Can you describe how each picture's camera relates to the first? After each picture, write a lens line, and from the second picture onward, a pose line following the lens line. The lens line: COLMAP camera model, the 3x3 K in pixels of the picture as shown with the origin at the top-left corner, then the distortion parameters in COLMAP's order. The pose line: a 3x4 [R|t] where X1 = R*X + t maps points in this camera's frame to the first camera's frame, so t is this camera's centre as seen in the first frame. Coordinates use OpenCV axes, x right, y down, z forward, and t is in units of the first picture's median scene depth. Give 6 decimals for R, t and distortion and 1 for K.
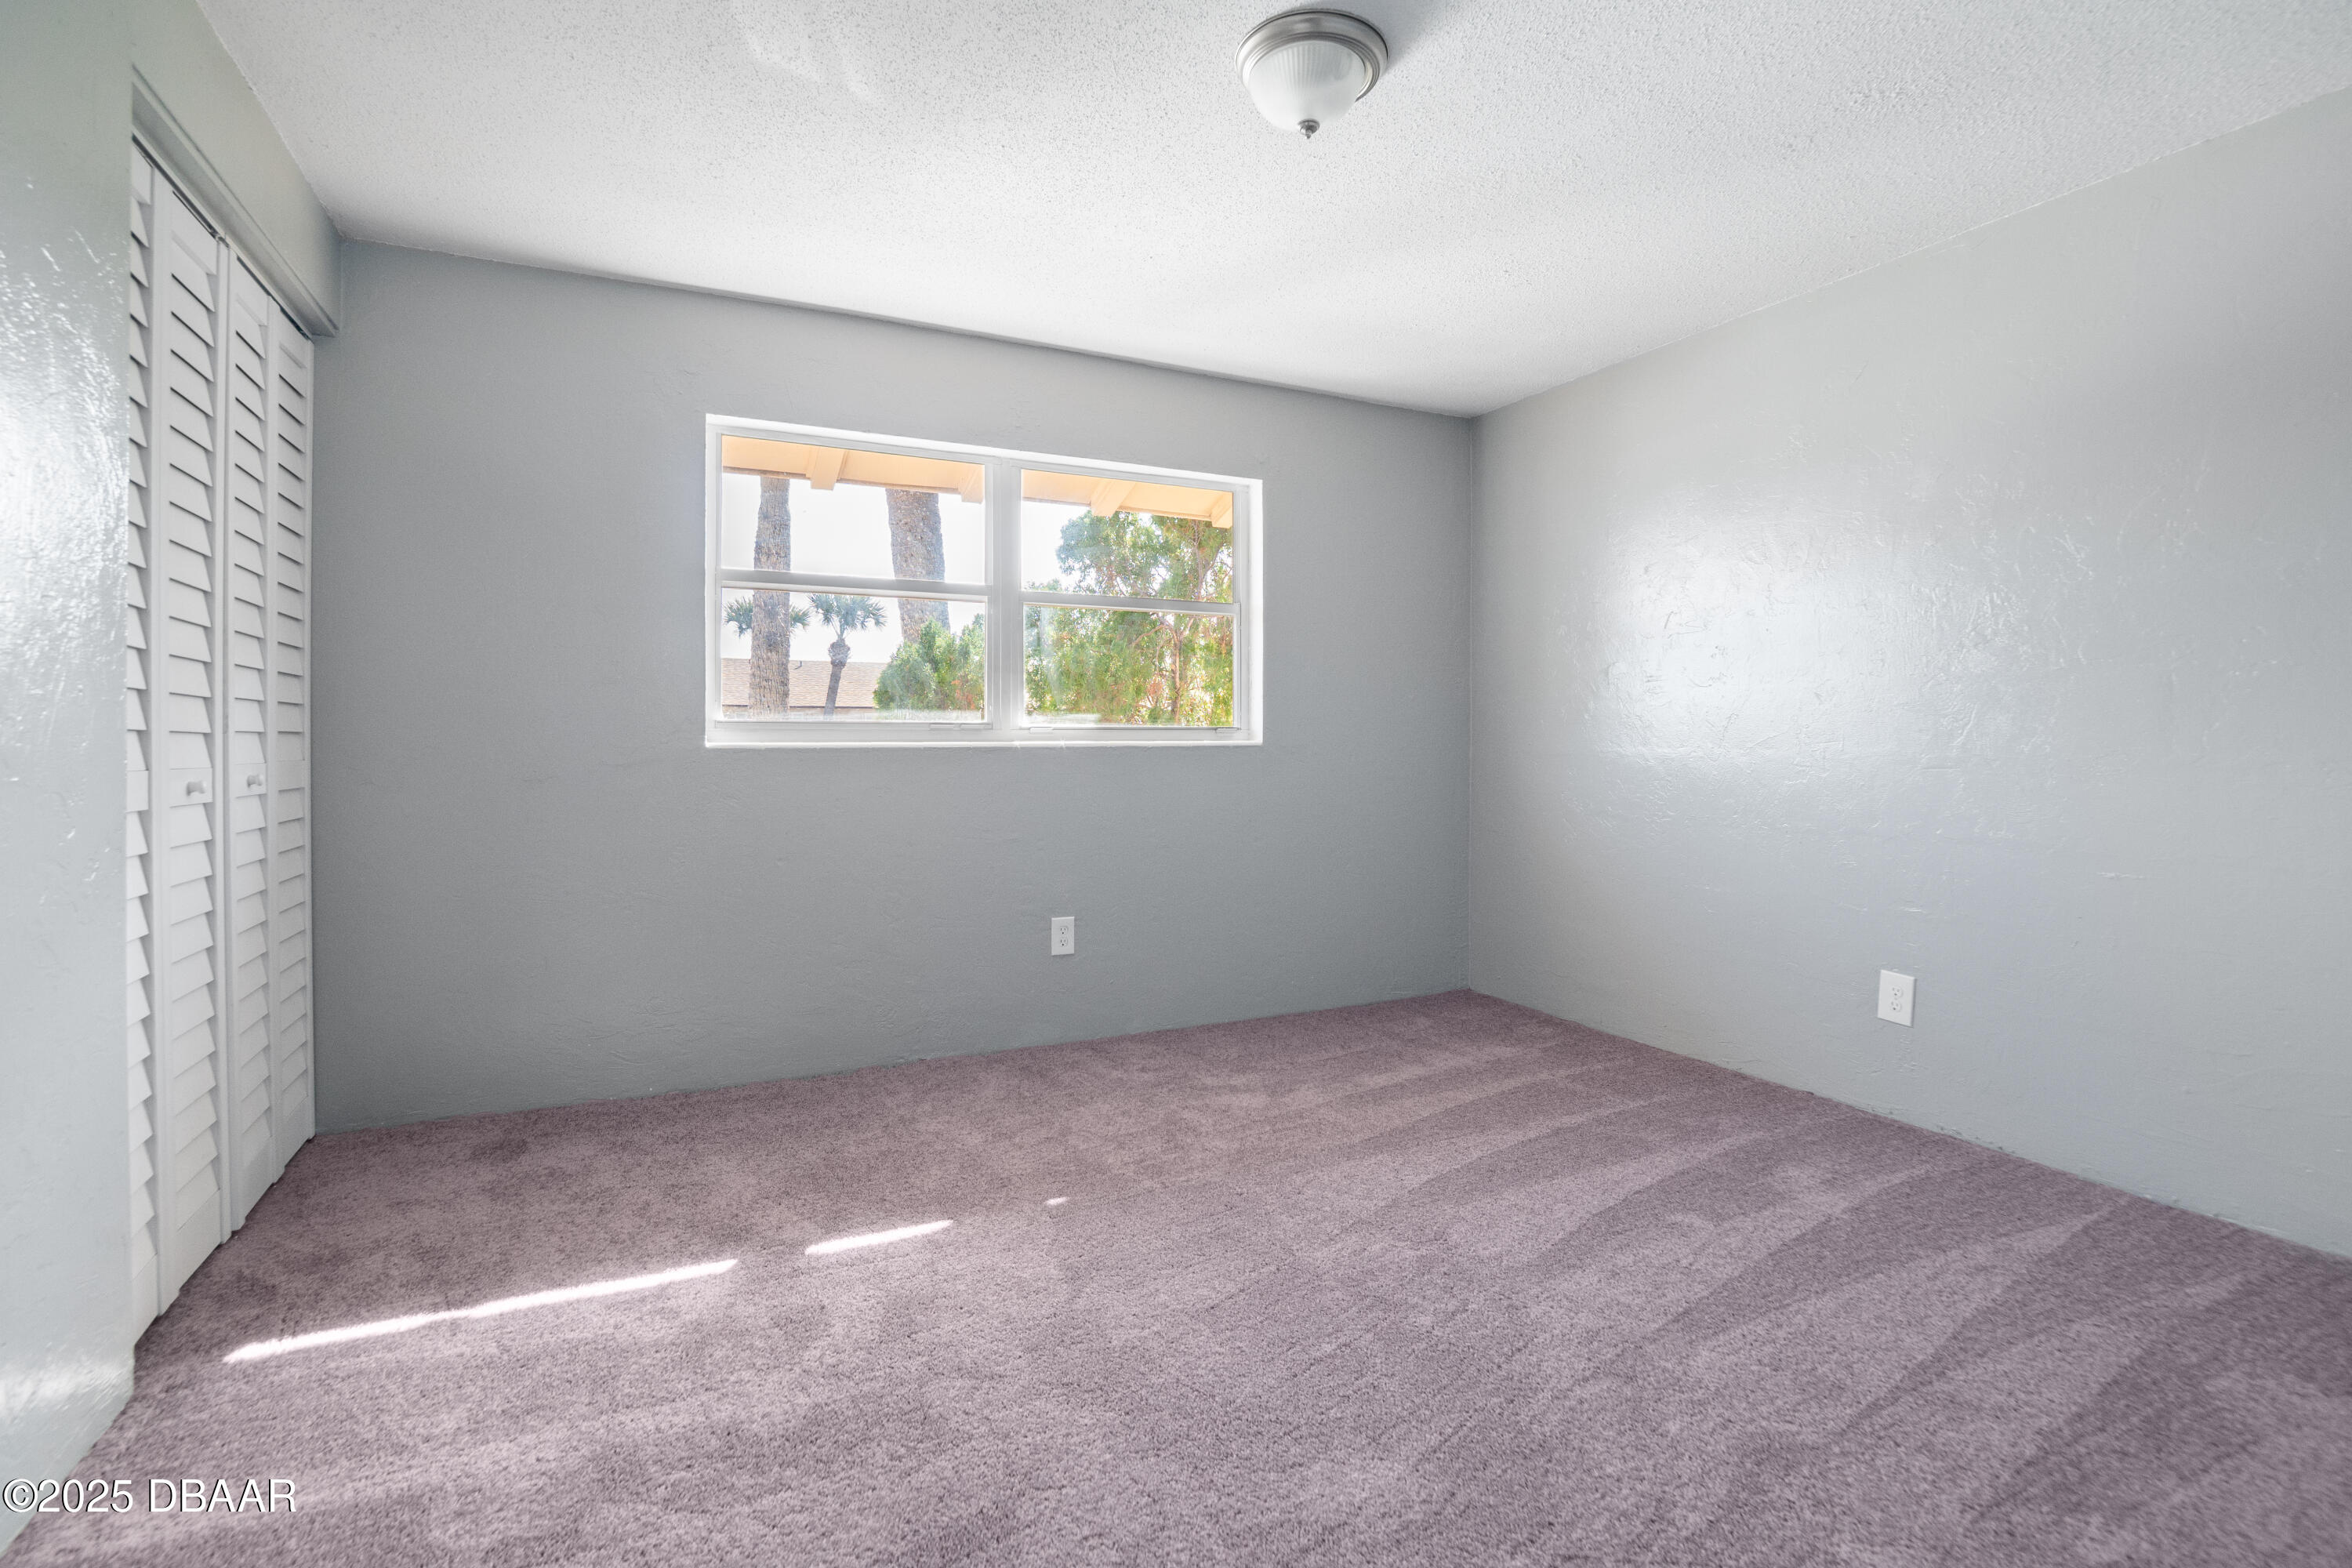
lens RADIAL K [[1081.8, 0, 1164.3], [0, 1081.8, 745.4], [0, 0, 1]] dist [-0.000173, 0.000000]
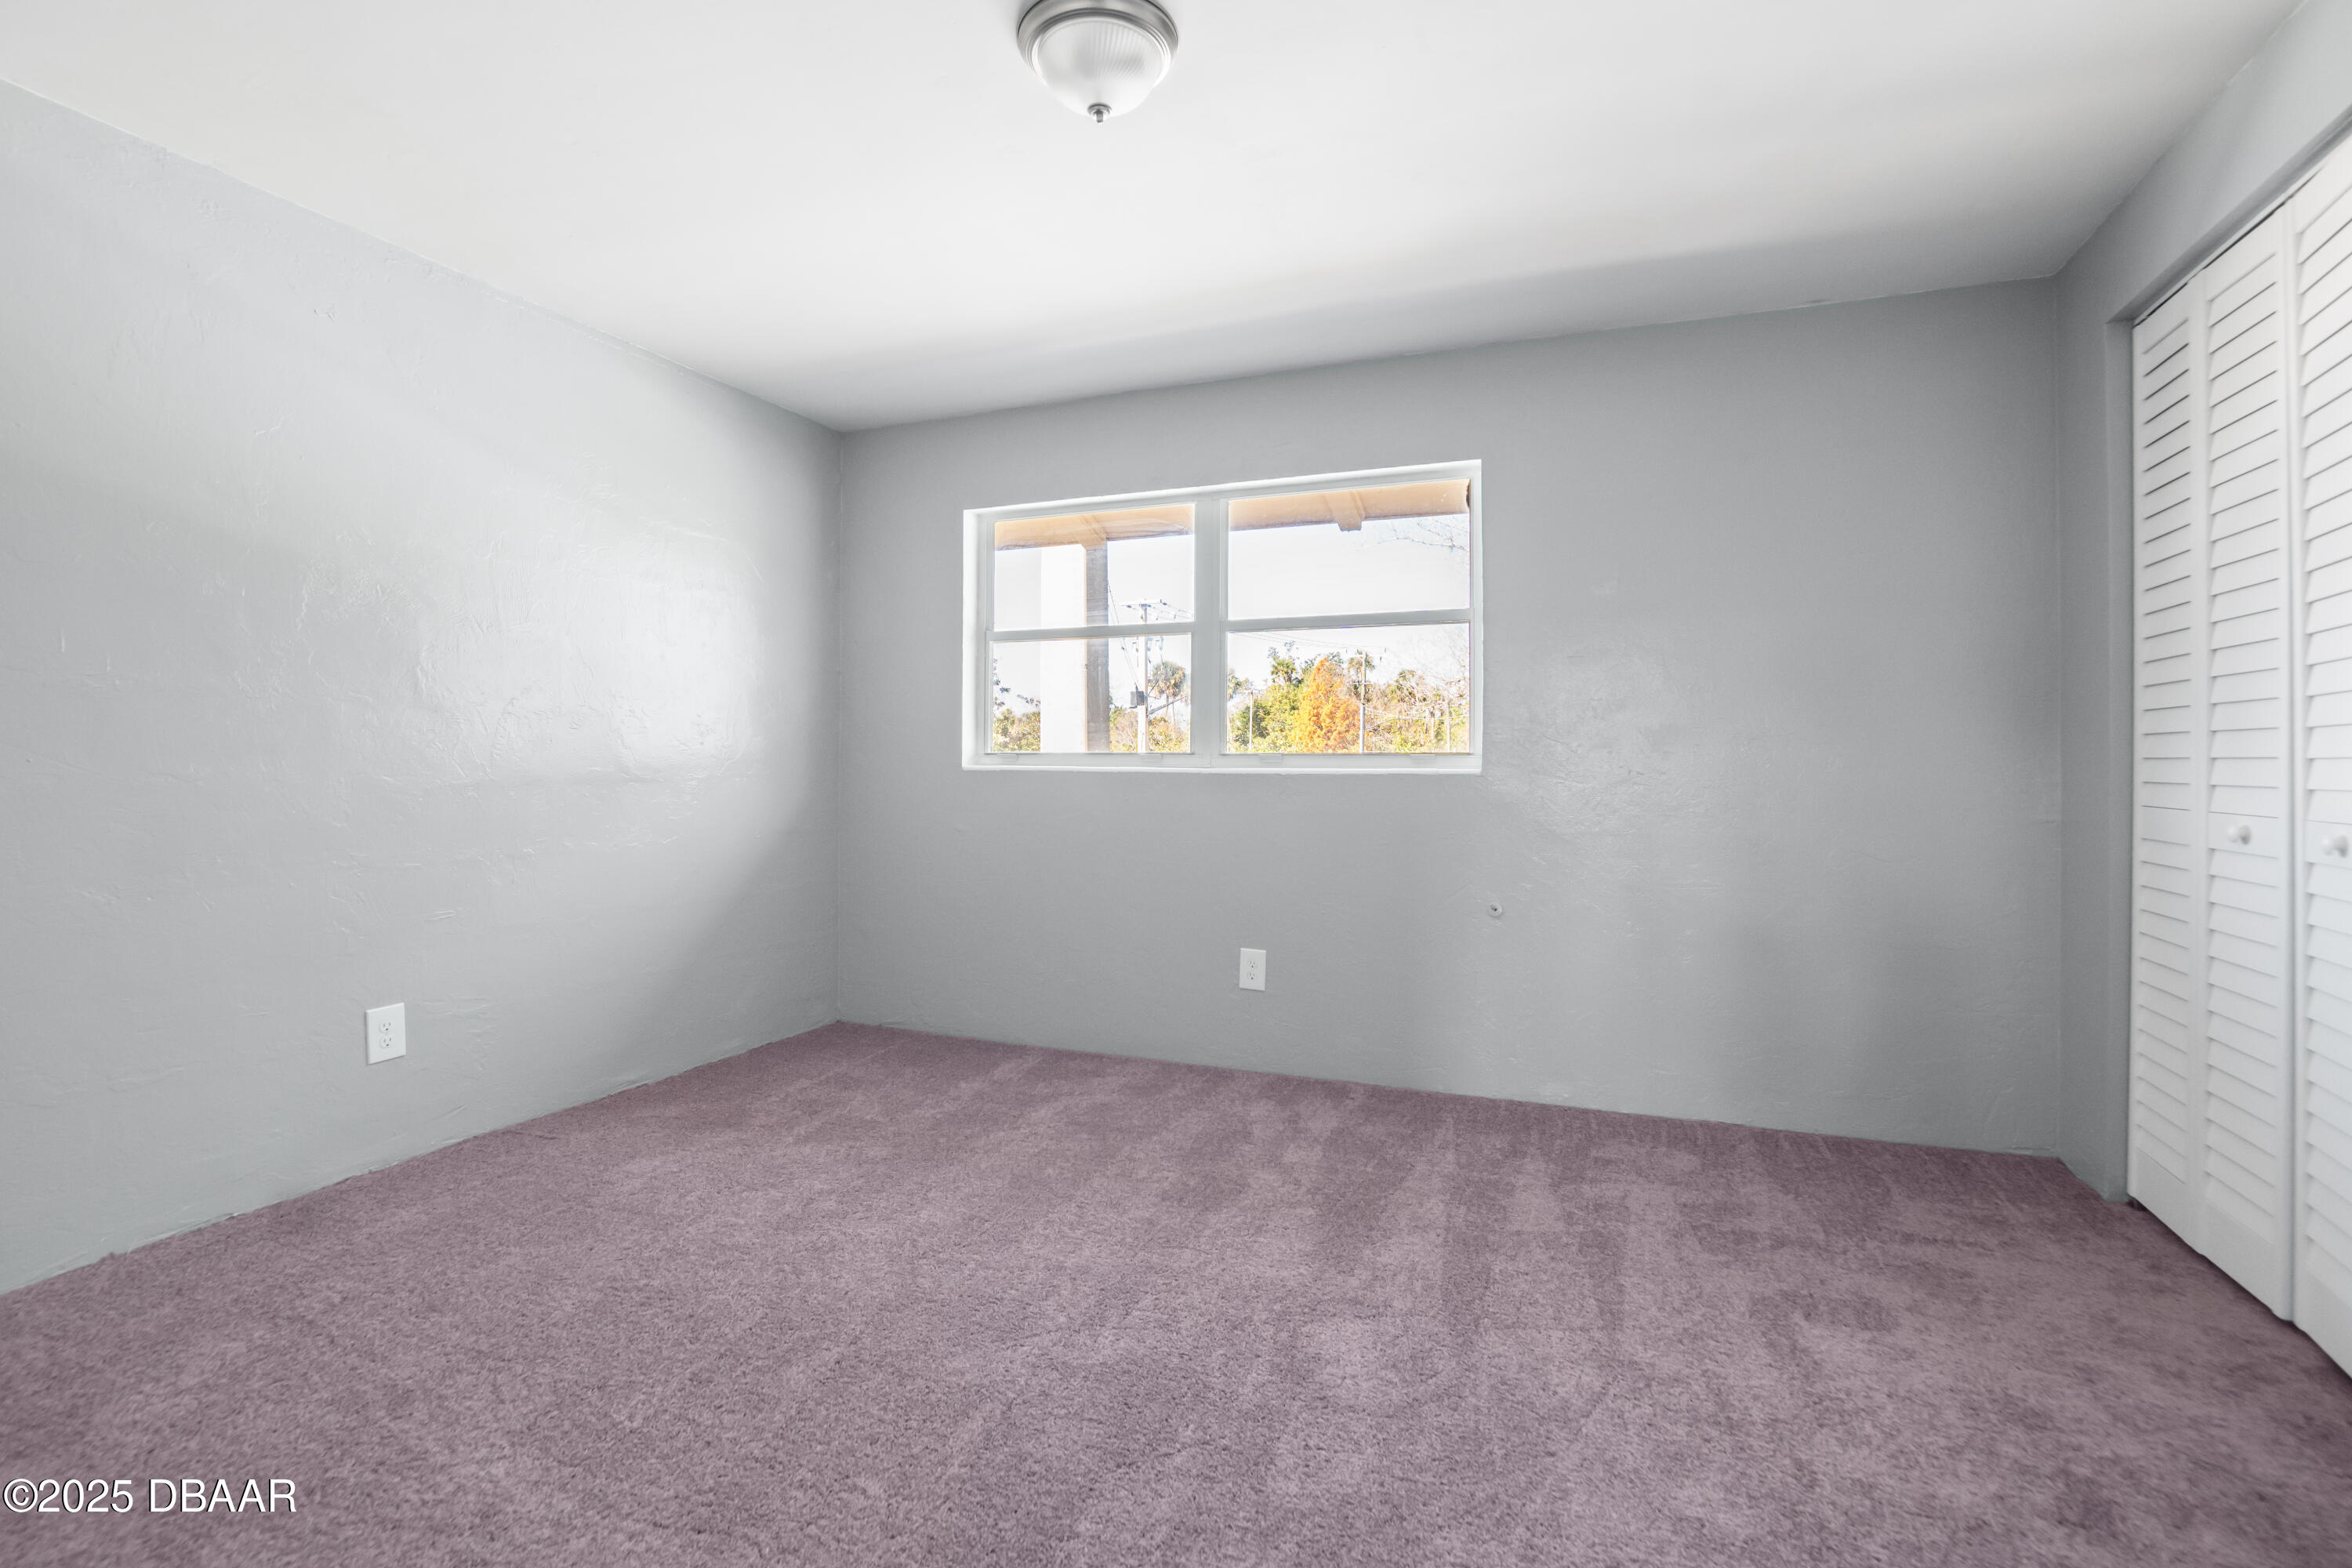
lens RADIAL K [[1081.8, 0, 1164.3], [0, 1081.8, 745.4], [0, 0, 1]] dist [-0.000173, 0.000000]
pose [[0.673258, -0.013506, -0.739284, 0.574986], [-0.008065, 0.999640, -0.025608, 0.000734], [0.739364, 0.023203, 0.672907, 0.284937]]
